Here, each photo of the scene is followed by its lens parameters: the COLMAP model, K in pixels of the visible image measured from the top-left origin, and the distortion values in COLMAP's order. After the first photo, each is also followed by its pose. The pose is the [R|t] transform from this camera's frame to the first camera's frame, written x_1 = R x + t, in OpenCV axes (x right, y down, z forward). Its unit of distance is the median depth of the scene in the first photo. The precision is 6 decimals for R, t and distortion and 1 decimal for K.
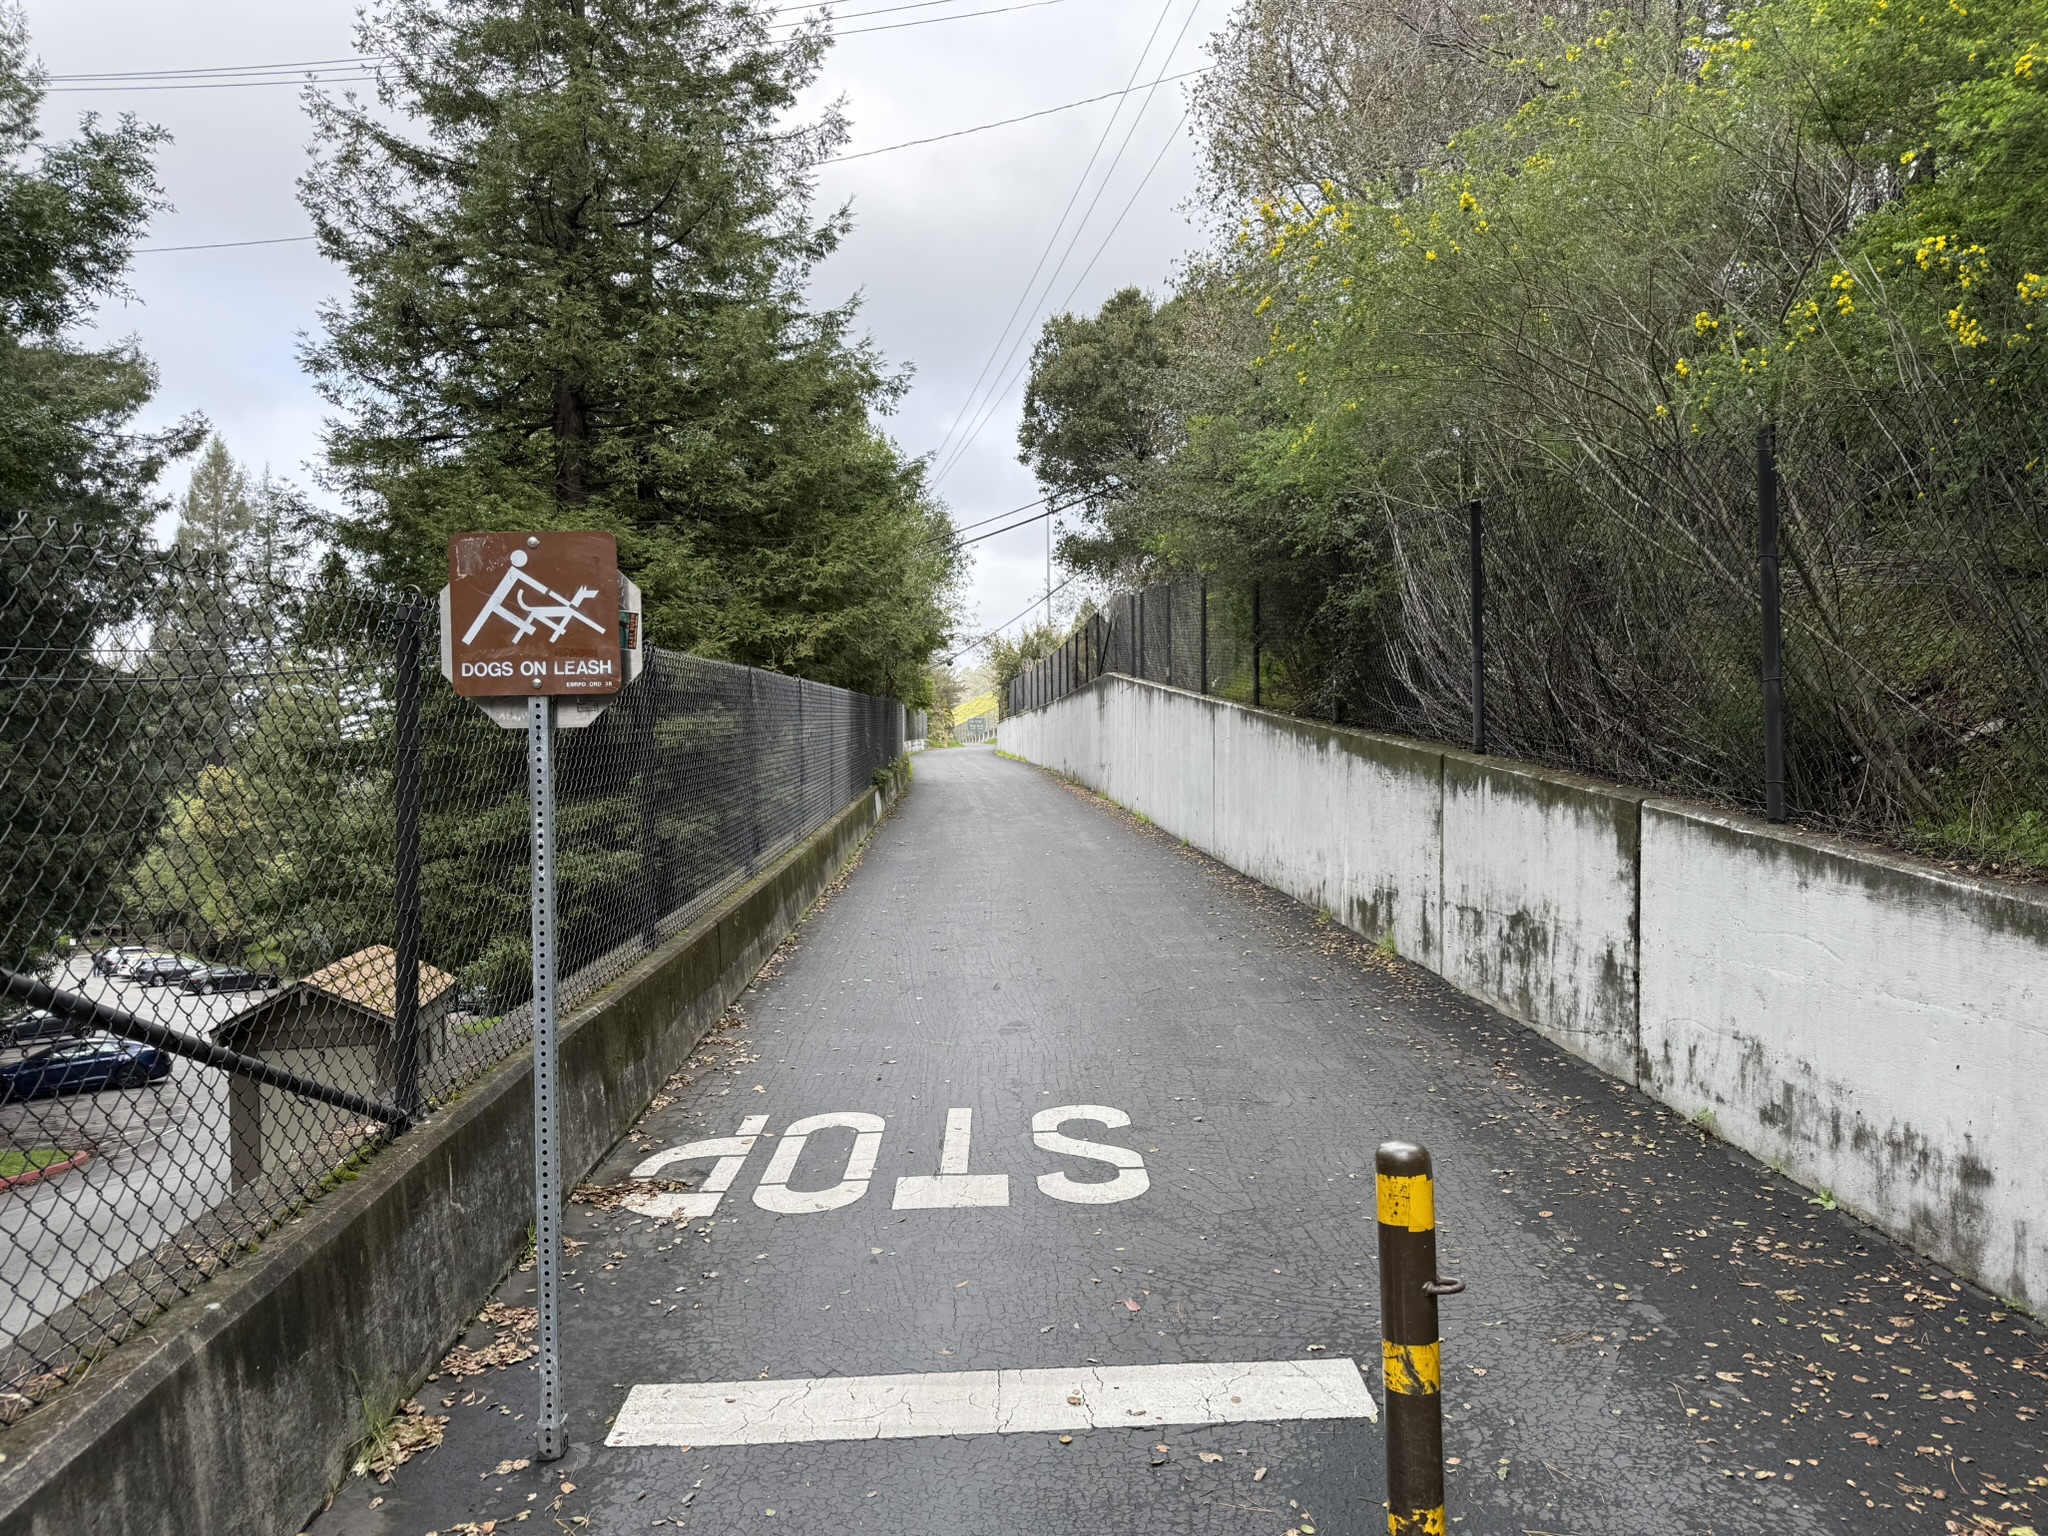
lens RADIAL K [[1393.9, 0, 1024.0], [0, 1393.9, 768.0], [0, 0, 1]] dist [0.078834, 0.000160]
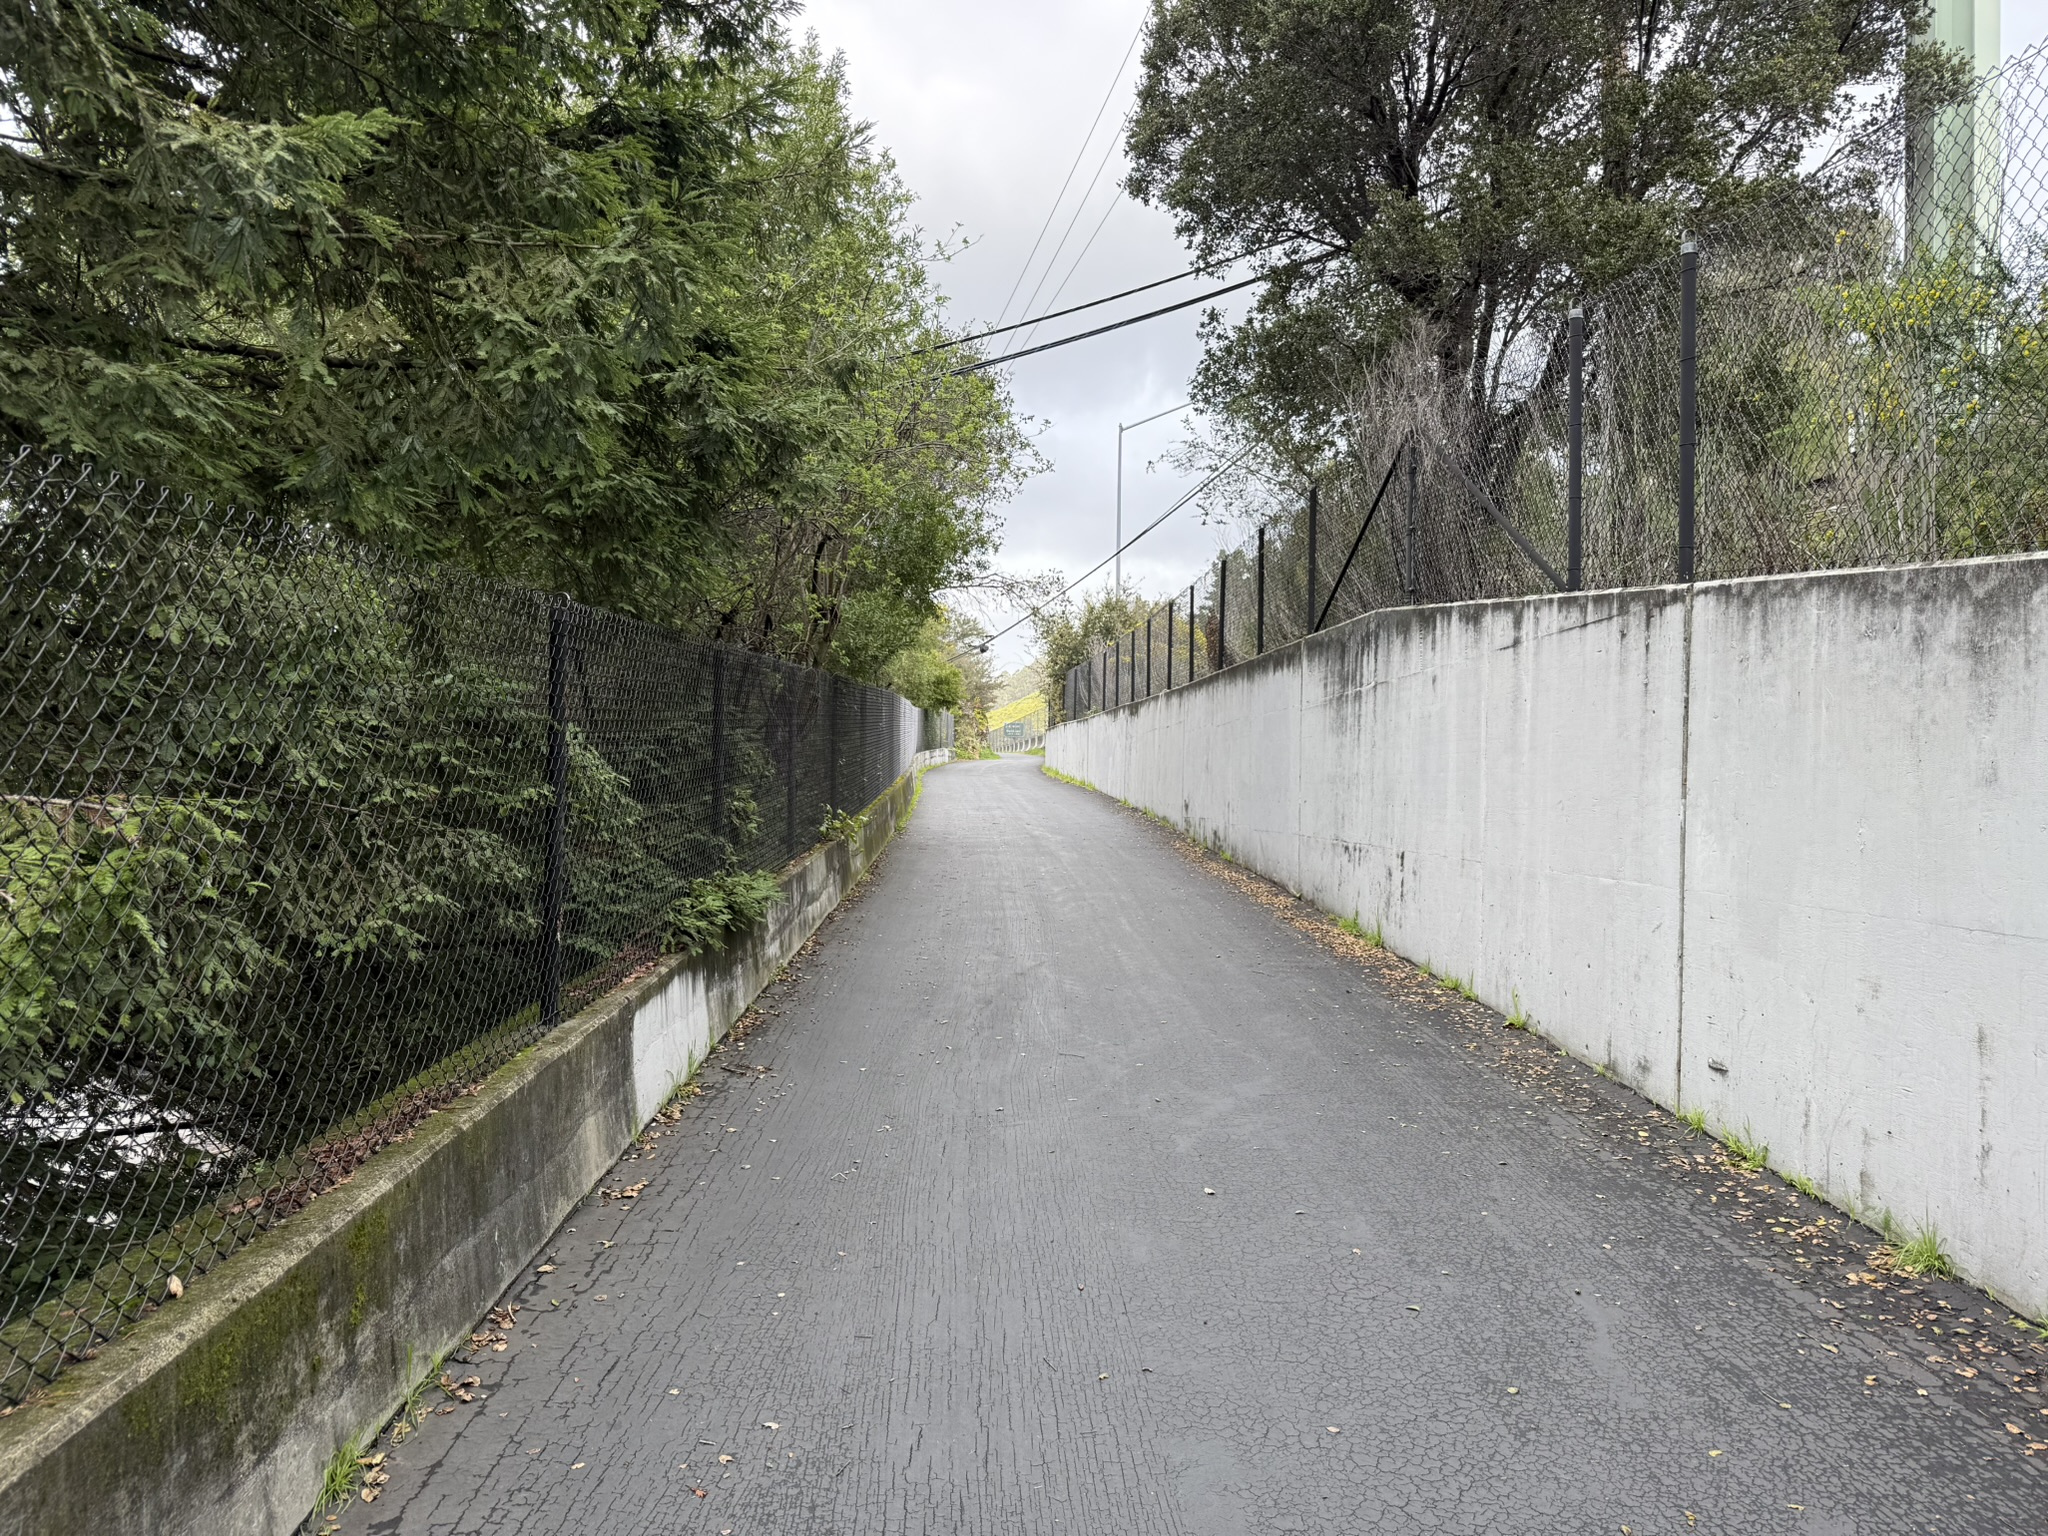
lens RADIAL K [[1393.9, 0, 1024.0], [0, 1393.9, 768.0], [0, 0, 1]] dist [0.078834, 0.000160]
pose [[0.999430, 0.022562, -0.025099, -0.014972], [-0.022663, 0.999736, -0.003773, -0.011681], [0.025007, 0.004340, 0.999678, 0.338952]]
